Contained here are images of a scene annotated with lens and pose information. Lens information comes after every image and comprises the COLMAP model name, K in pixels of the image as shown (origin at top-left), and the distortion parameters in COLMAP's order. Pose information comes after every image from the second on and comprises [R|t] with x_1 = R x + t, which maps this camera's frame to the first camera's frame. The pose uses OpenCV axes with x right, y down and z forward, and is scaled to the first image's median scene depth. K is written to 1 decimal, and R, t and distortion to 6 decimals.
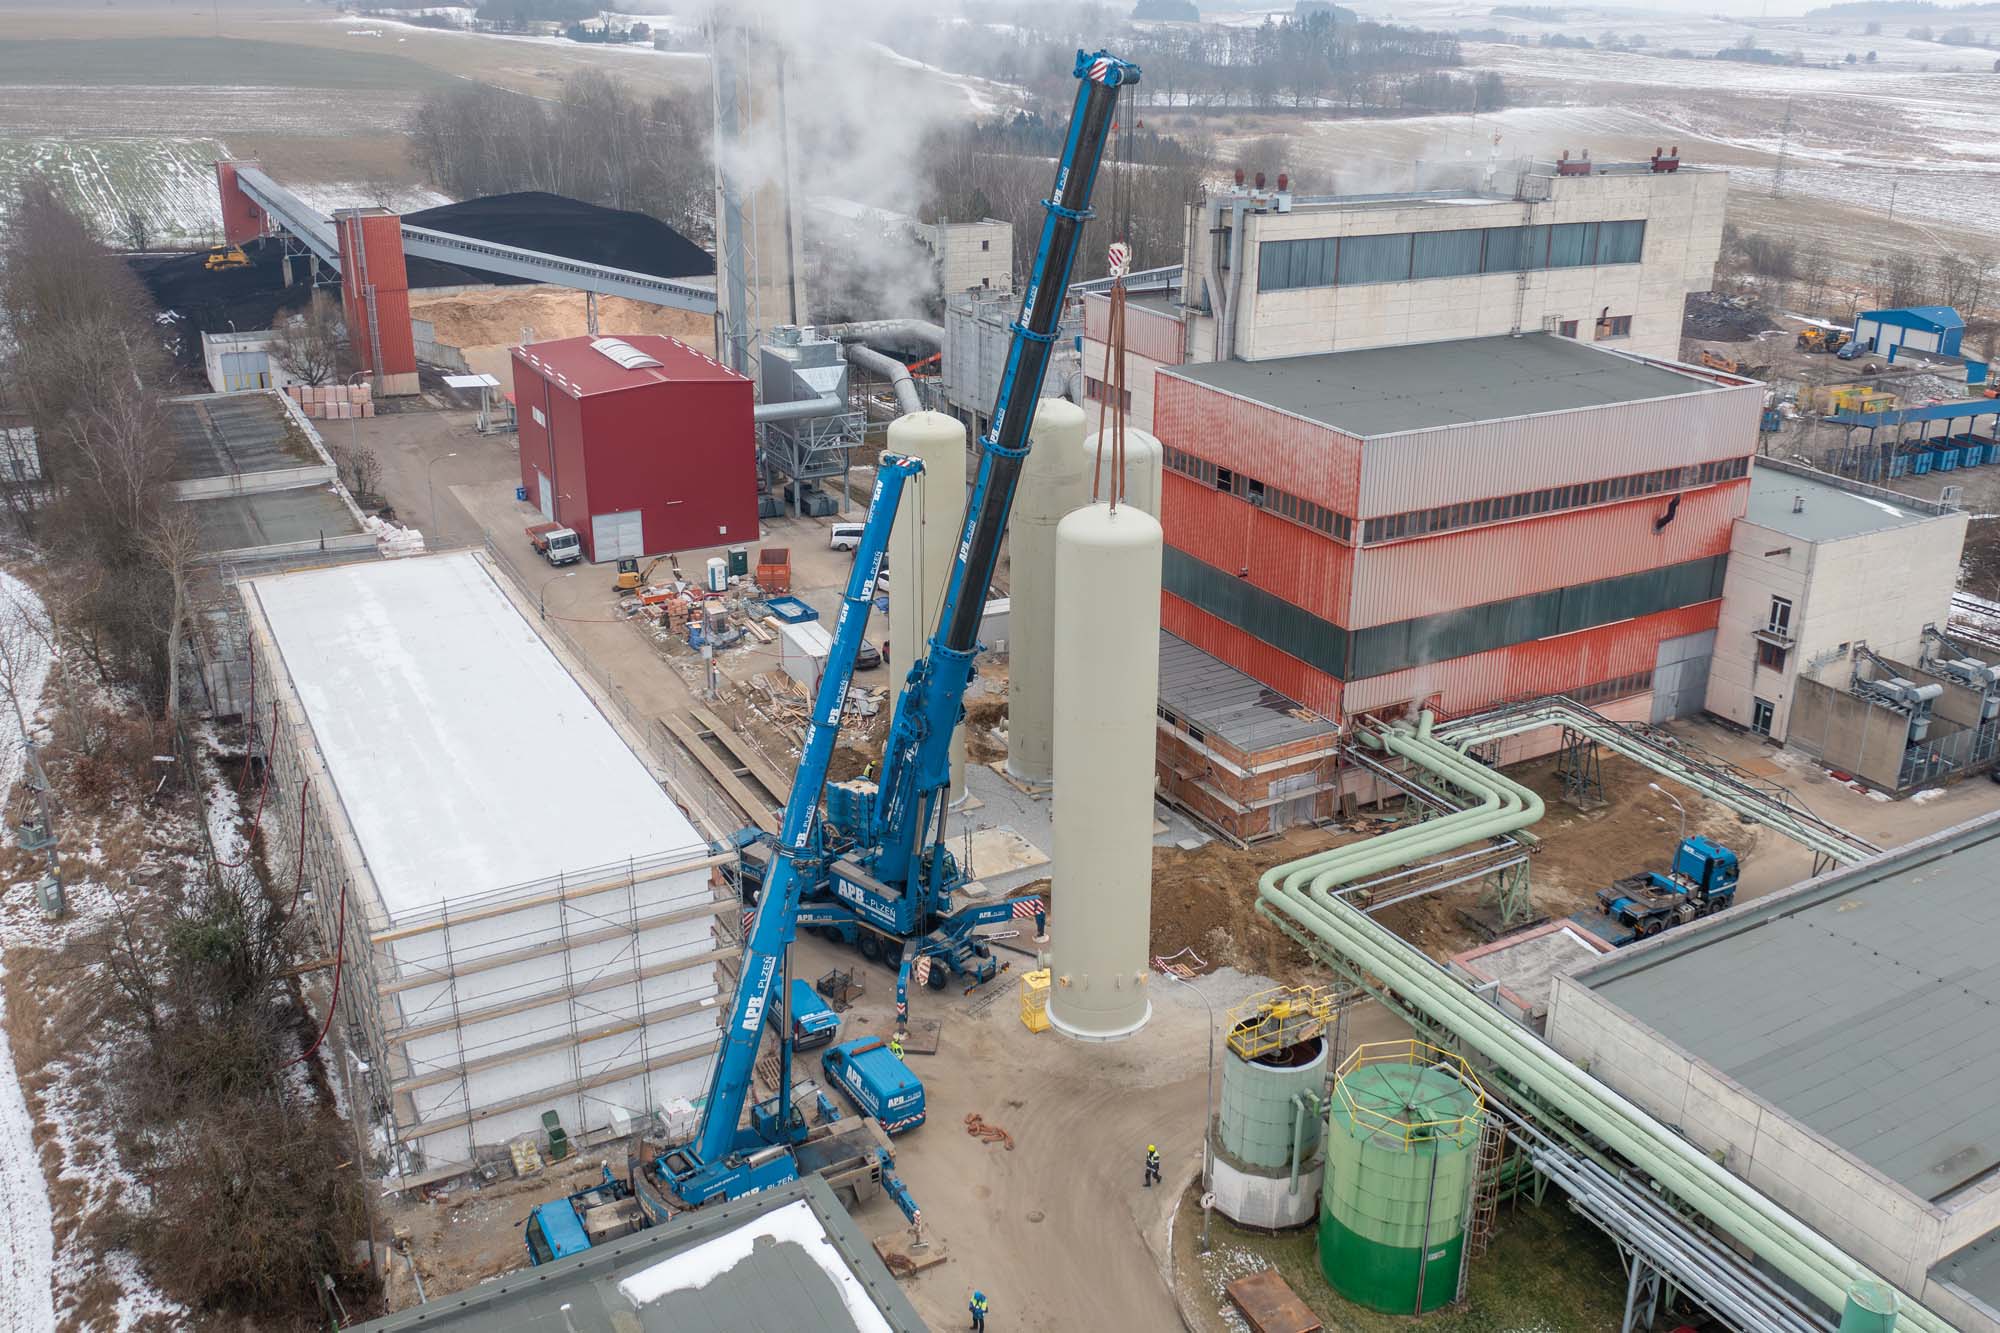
lens RADIAL K [[1714.3, 0, 1081.5], [0, 1714.3, 615.1], [0, 0, 1]] dist [-0.018817, 0.005267]
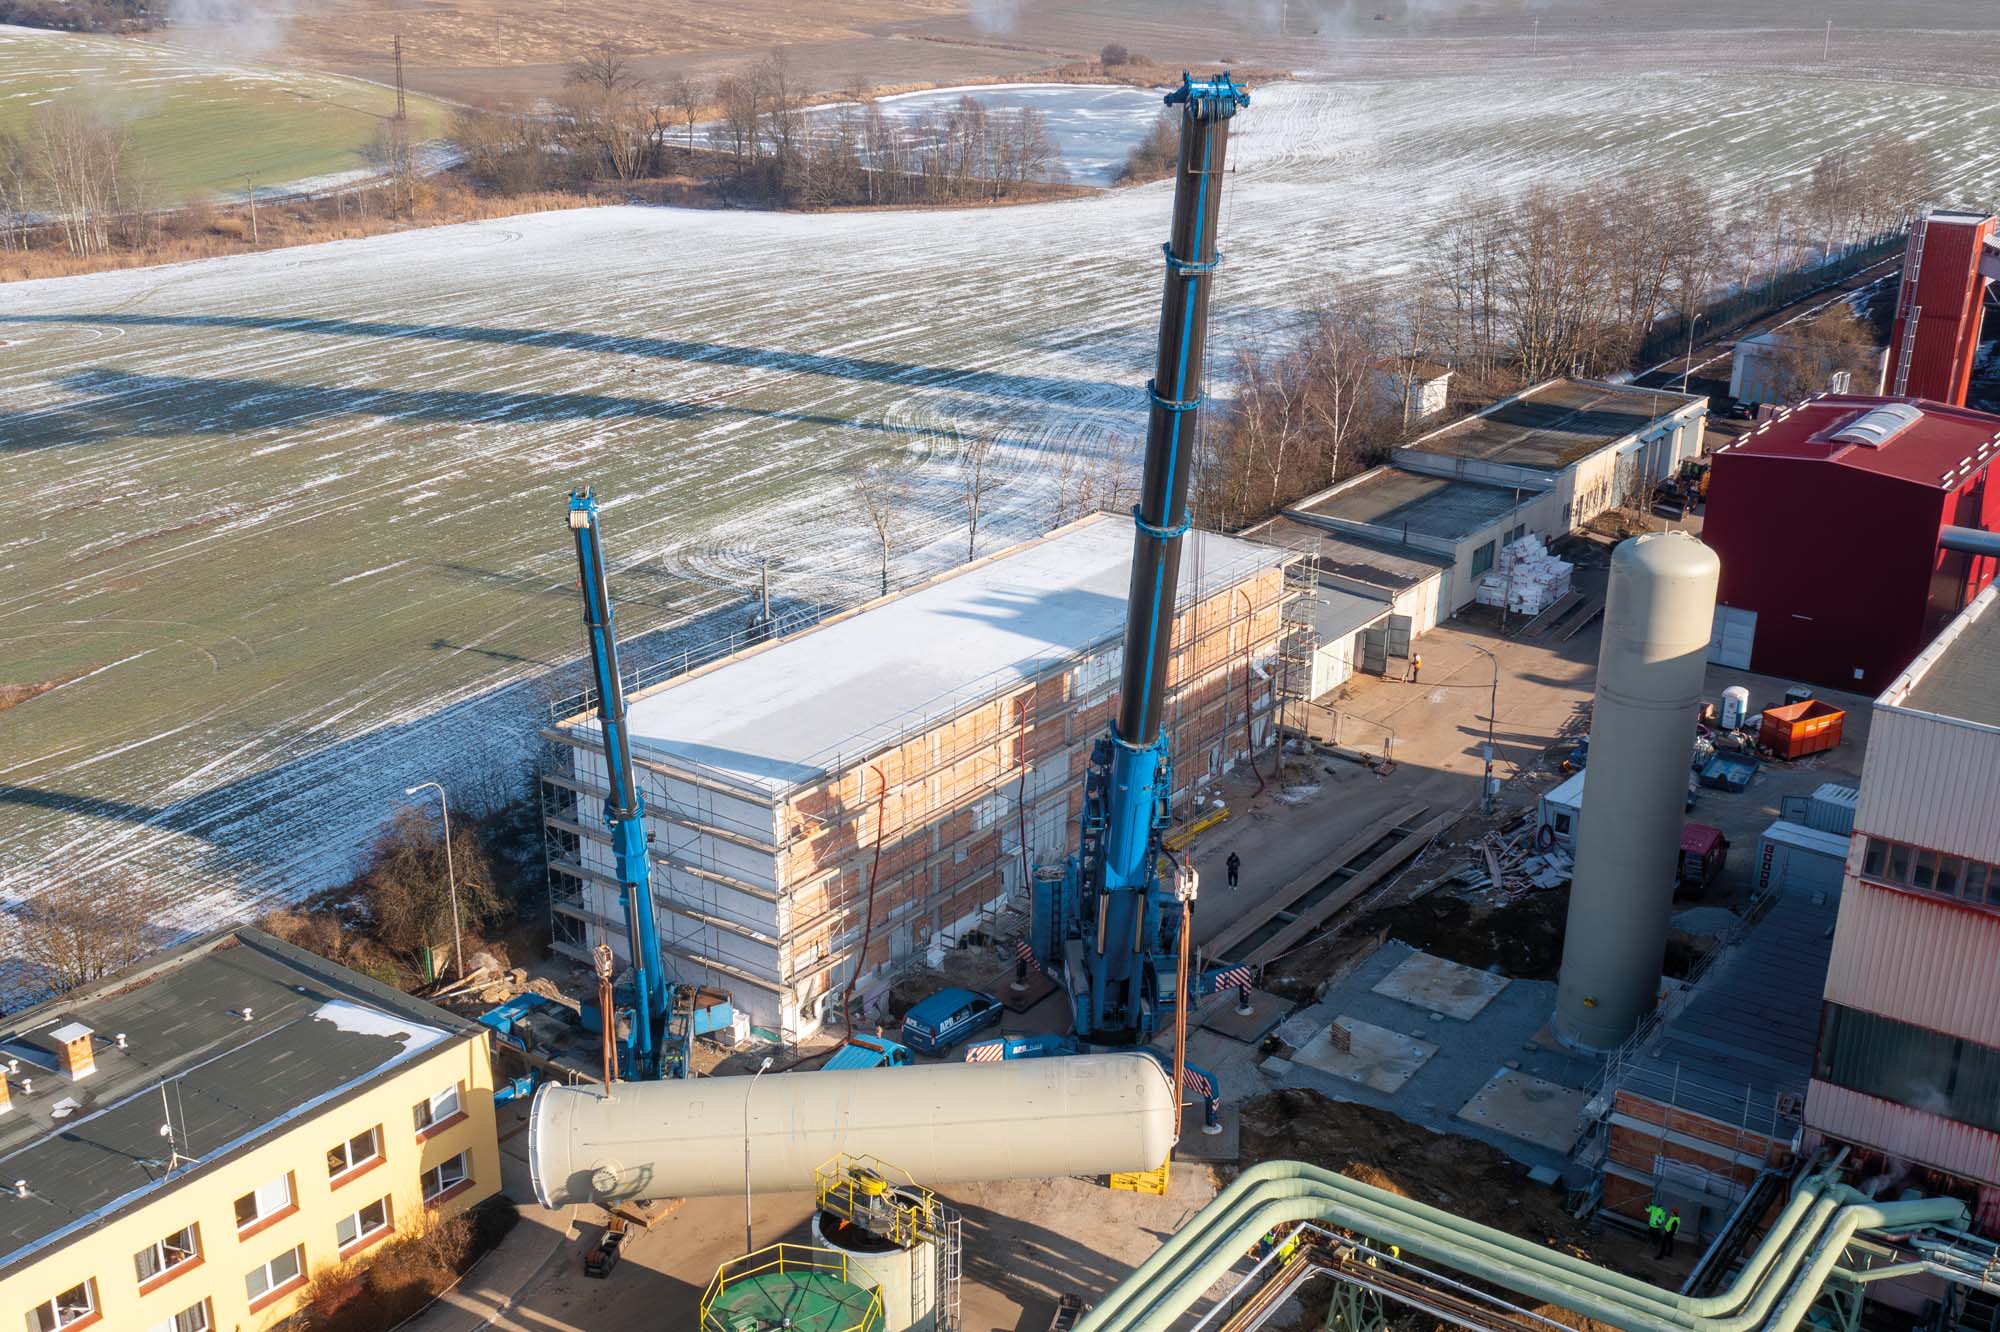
lens RADIAL K [[2181.7, 0, 1031.9], [0, 2181.7, 748.0], [0, 0, 1]] dist [-0.026923, 0.034070]
pose [[0.408739, 0.325045, -0.852806, 0.651592], [-0.314185, 0.927426, 0.202902, -0.138713], [0.856867, 0.185005, 0.481200, 0.335189]]
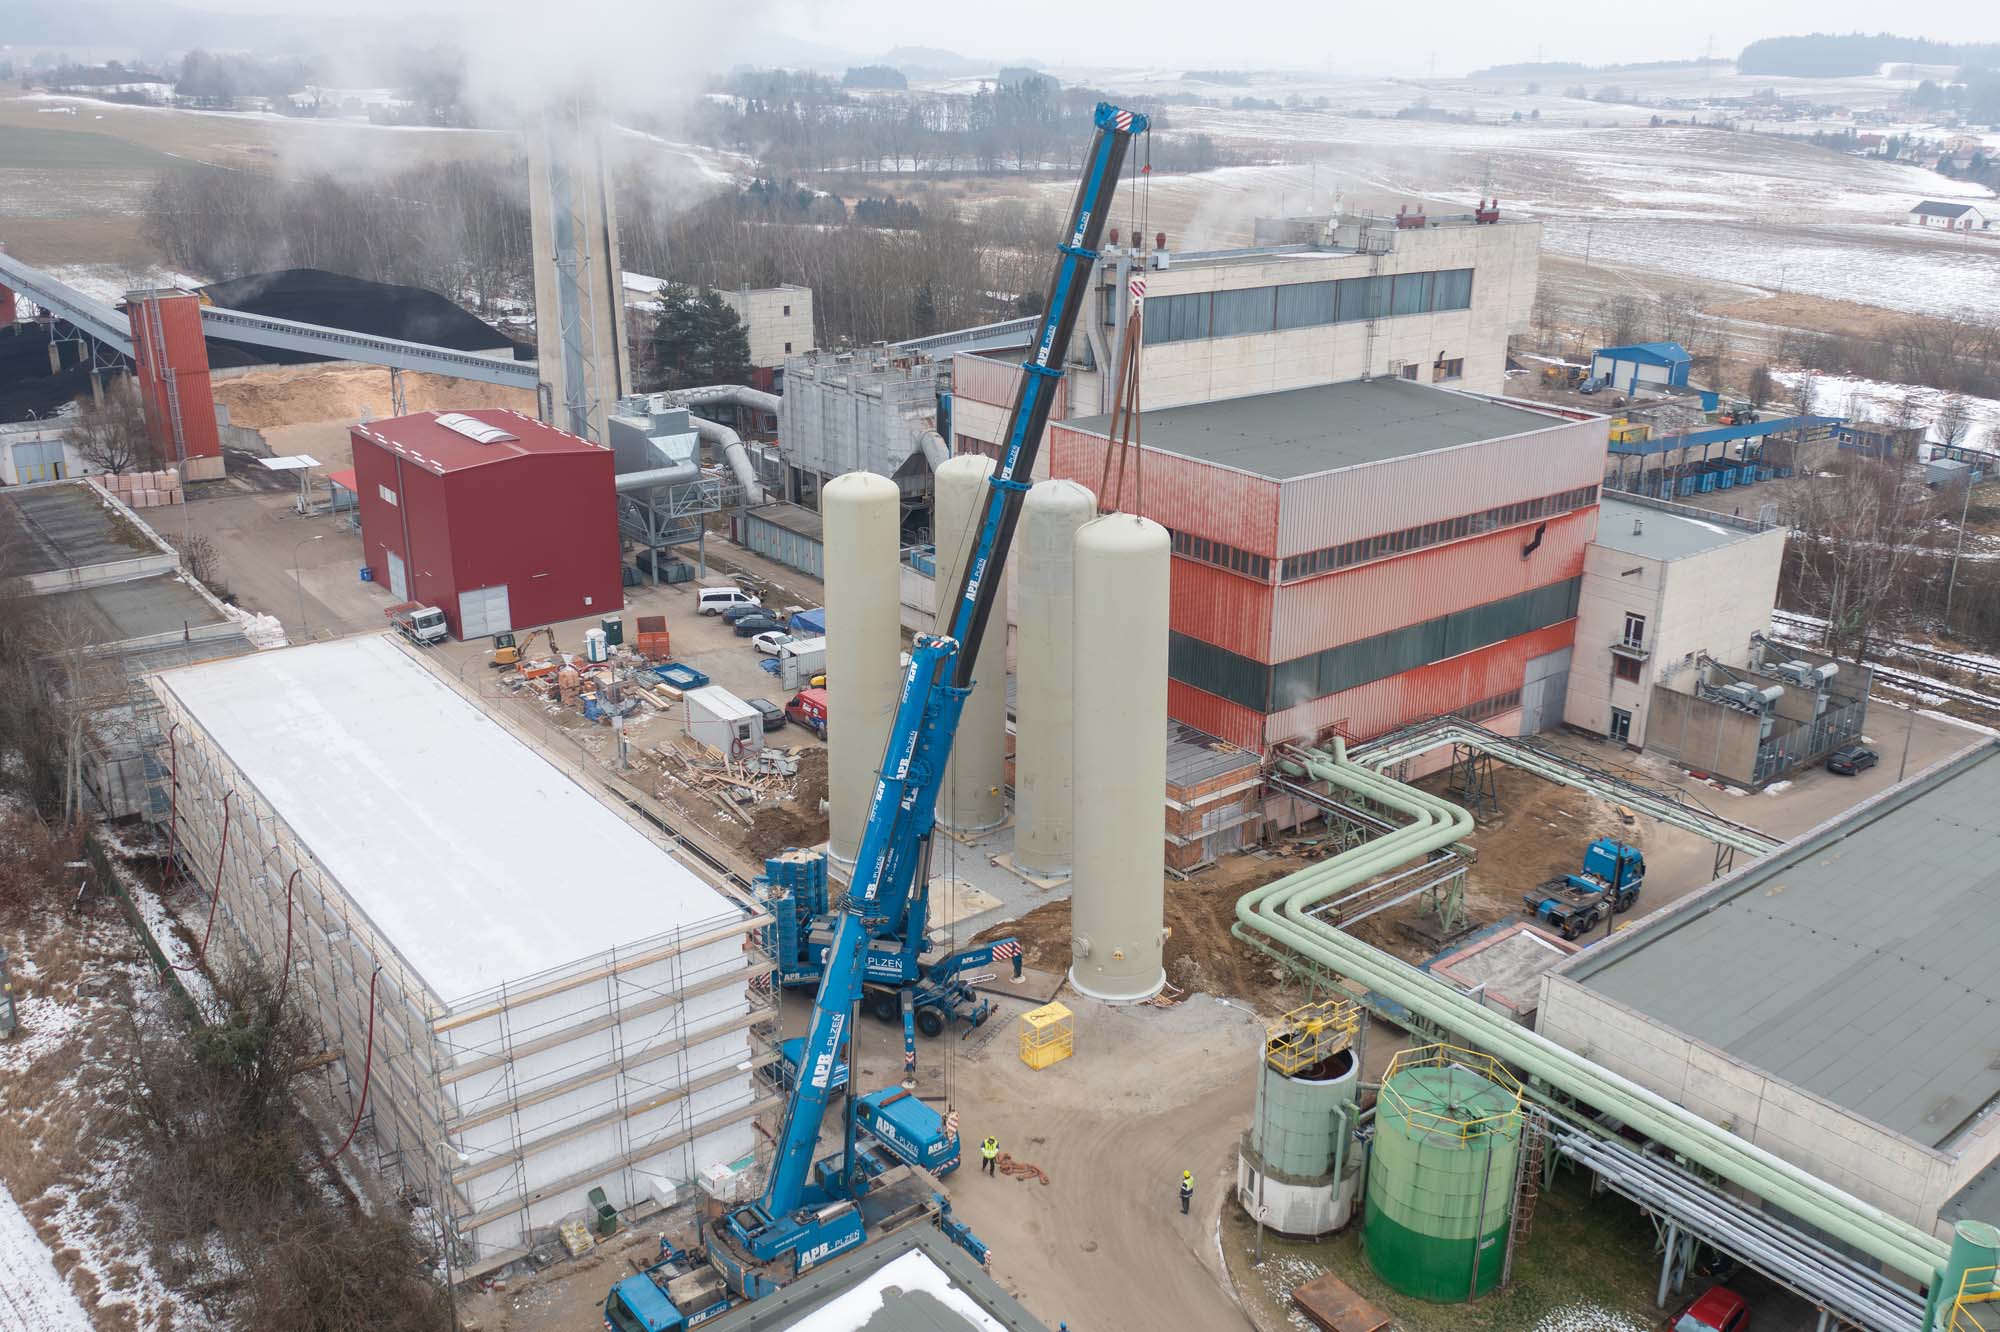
lens RADIAL K [[1671.1, 0, 1024.4], [0, 1671.1, 656.1], [0, 0, 1]] dist [-0.017661, 0.003886]
pose [[0.990528, -0.053130, 0.126612, -0.115709], [0.053924, 0.998541, -0.002849, -0.001457], [-0.126276, 0.009649, 0.991948, 0.003956]]
